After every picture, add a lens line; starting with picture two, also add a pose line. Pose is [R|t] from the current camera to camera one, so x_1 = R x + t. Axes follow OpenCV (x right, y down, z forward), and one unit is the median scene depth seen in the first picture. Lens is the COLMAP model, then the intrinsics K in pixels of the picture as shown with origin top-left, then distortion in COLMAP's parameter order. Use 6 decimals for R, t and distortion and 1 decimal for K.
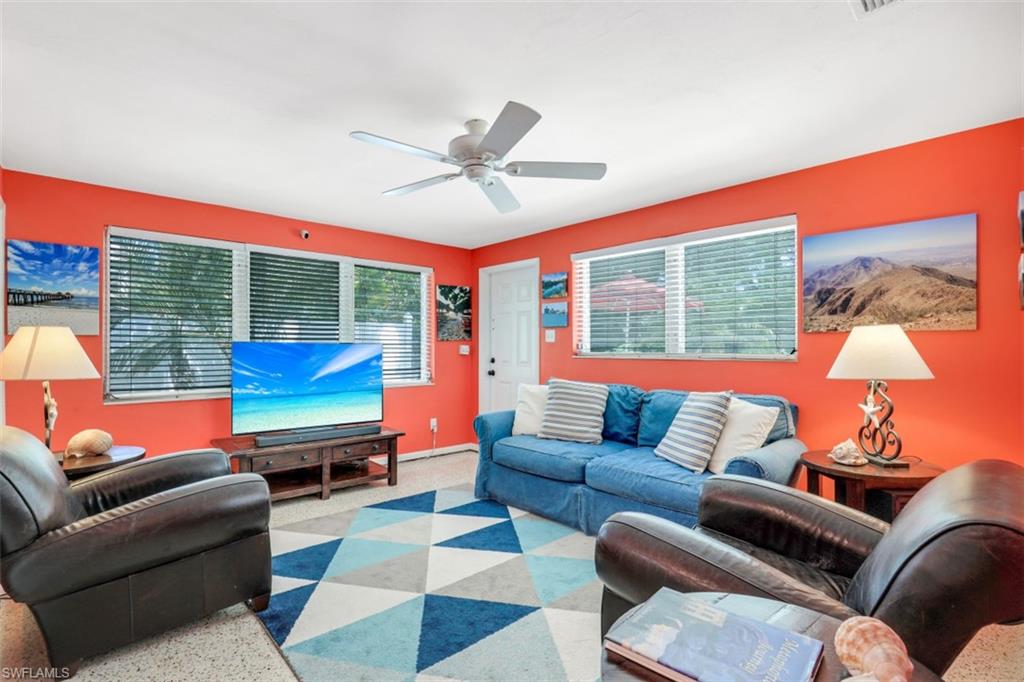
lens RADIAL K [[481.3, 0, 504.7], [0, 481.3, 345.6], [0, 0, 1]] dist [-0.022415, -0.000394]
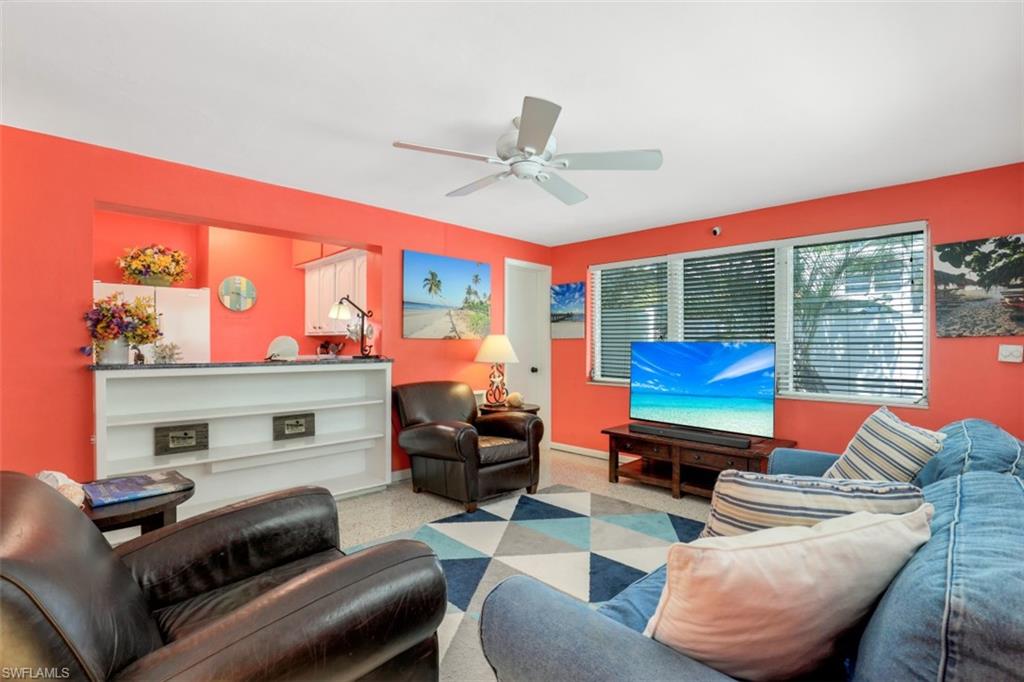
lens RADIAL K [[481.3, 0, 504.7], [0, 481.3, 345.6], [0, 0, 1]] dist [-0.022415, -0.000394]
pose [[0.027189, 0.001673, -0.999629, 0.748855], [-0.000975, 0.999998, 0.001647, -0.000166], [0.999630, 0.000930, 0.027191, 0.743431]]
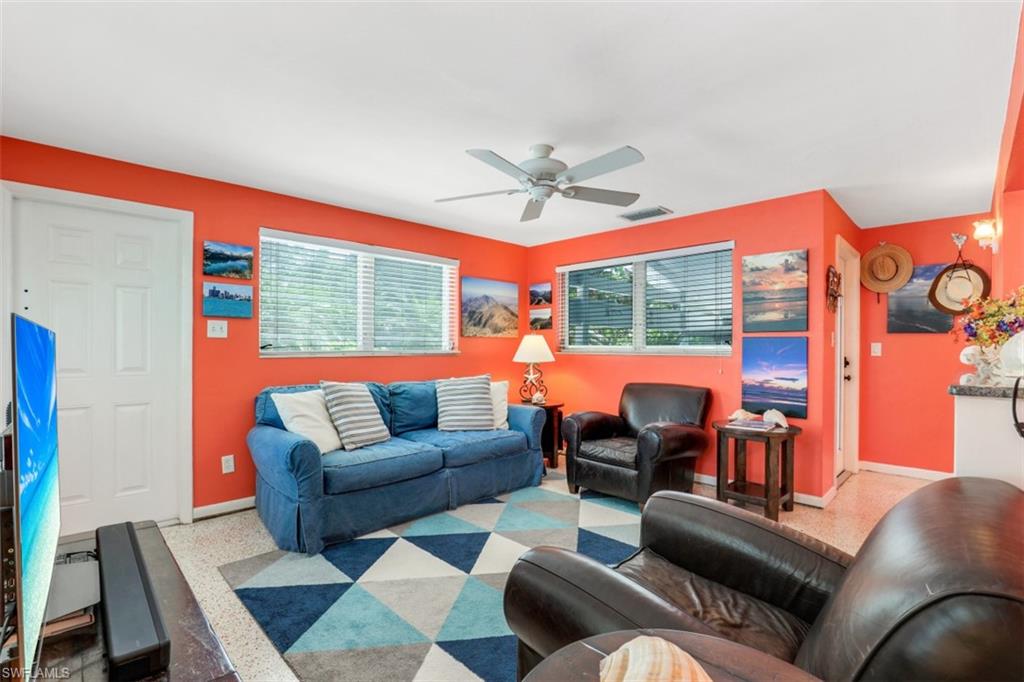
lens RADIAL K [[464.4, 0, 514.0], [0, 464.4, 348.6], [0, 0, 1]] dist [-0.021247, -0.000257]
pose [[-0.044426, -0.006678, 0.998990, -0.918956], [-0.006452, 0.999959, 0.006398, 0.002415], [-0.998992, -0.006162, -0.044468, 0.890212]]
